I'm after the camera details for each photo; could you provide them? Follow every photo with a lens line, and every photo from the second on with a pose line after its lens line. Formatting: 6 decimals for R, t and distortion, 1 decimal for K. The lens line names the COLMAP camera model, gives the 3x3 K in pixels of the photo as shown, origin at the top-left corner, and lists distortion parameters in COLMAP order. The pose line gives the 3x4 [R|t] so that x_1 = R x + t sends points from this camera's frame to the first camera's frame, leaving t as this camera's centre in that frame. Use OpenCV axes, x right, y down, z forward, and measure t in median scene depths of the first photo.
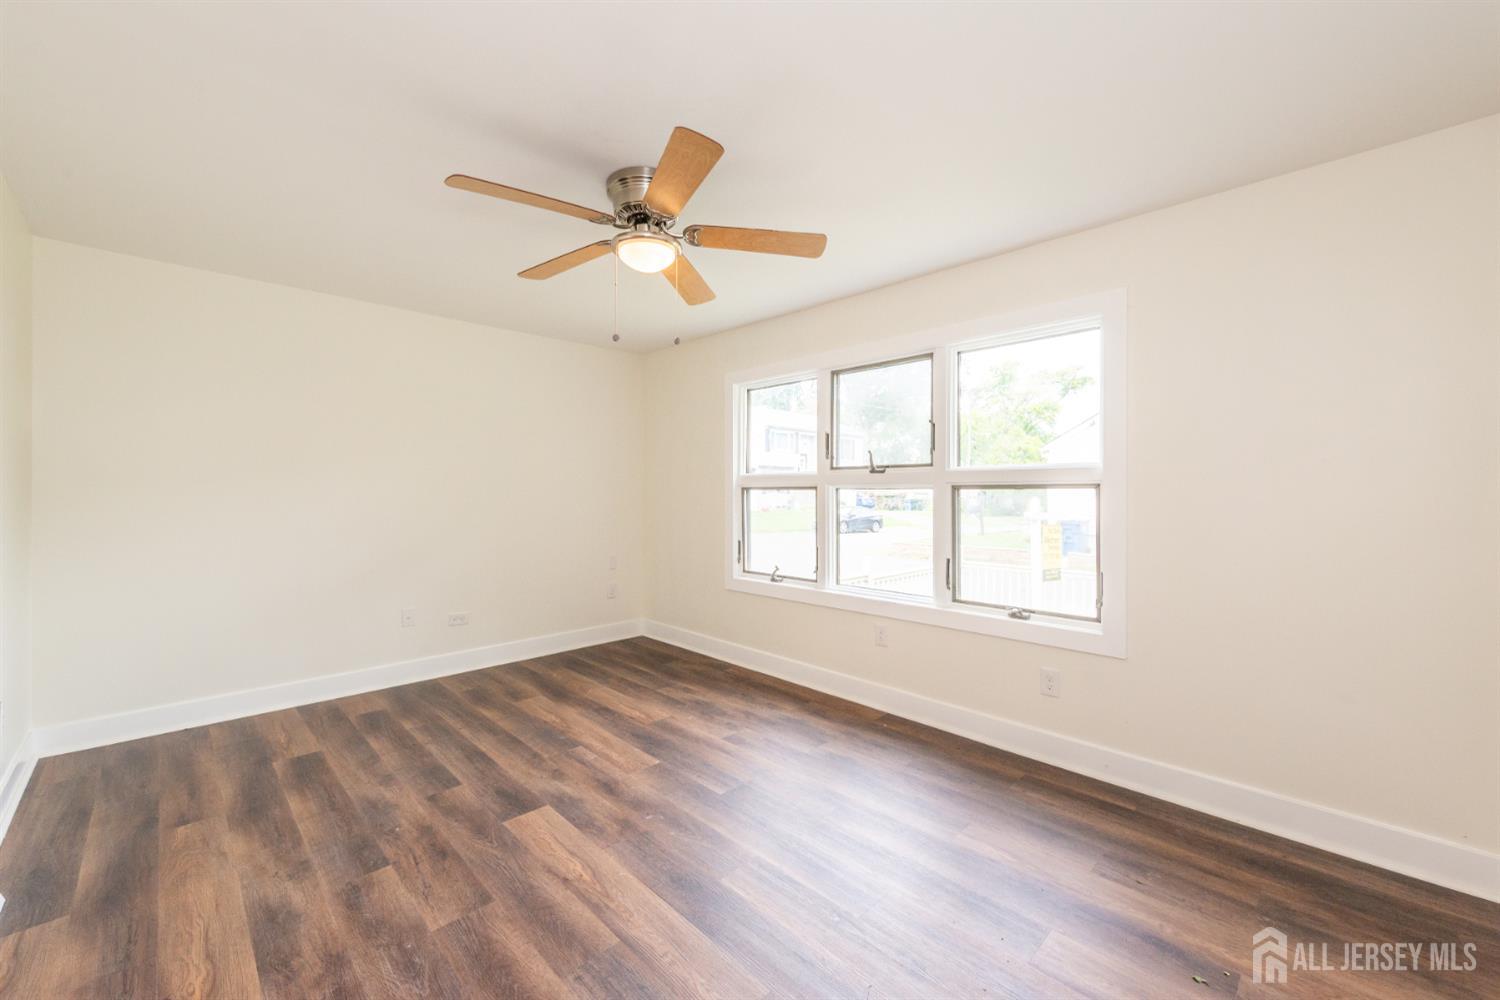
lens RADIAL K [[593.5, 0, 745.4], [0, 593.5, 485.0], [0, 0, 1]] dist [0.008749, -0.000684]
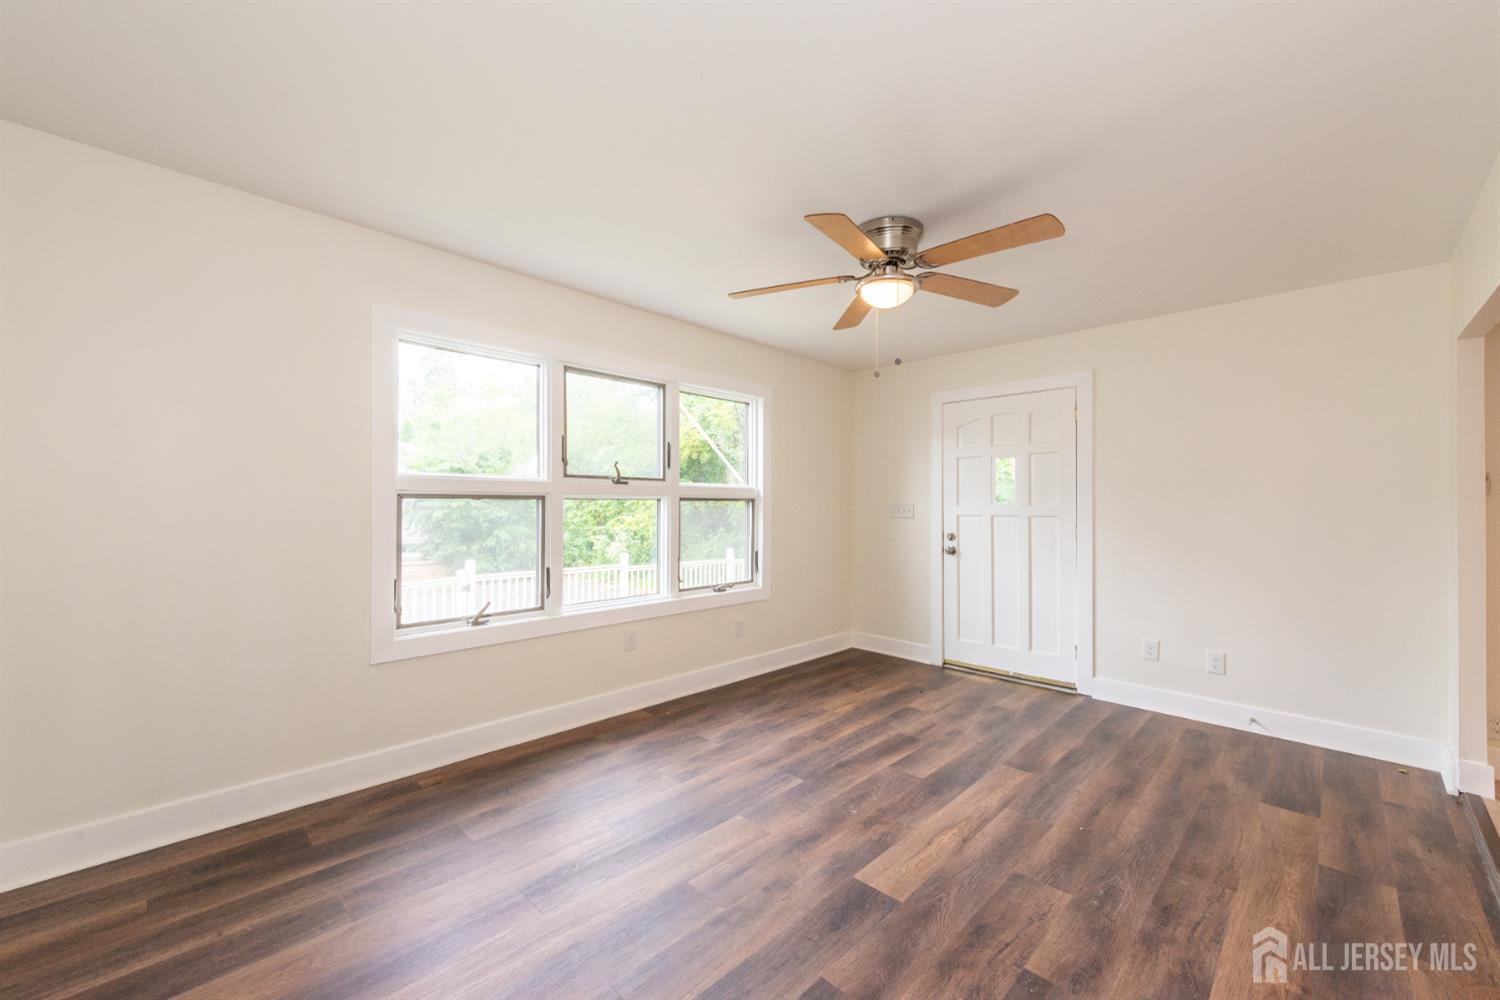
lens RADIAL K [[584.7, 0, 750.0], [0, 584.7, 500.0], [0, 0, 1]] dist [0.006930, -0.000434]
pose [[-0.011736, 0.002850, 0.999927, -1.199342], [-0.016676, 0.999856, -0.003046, 0.010019], [-0.999792, -0.016710, -0.011687, 1.202623]]
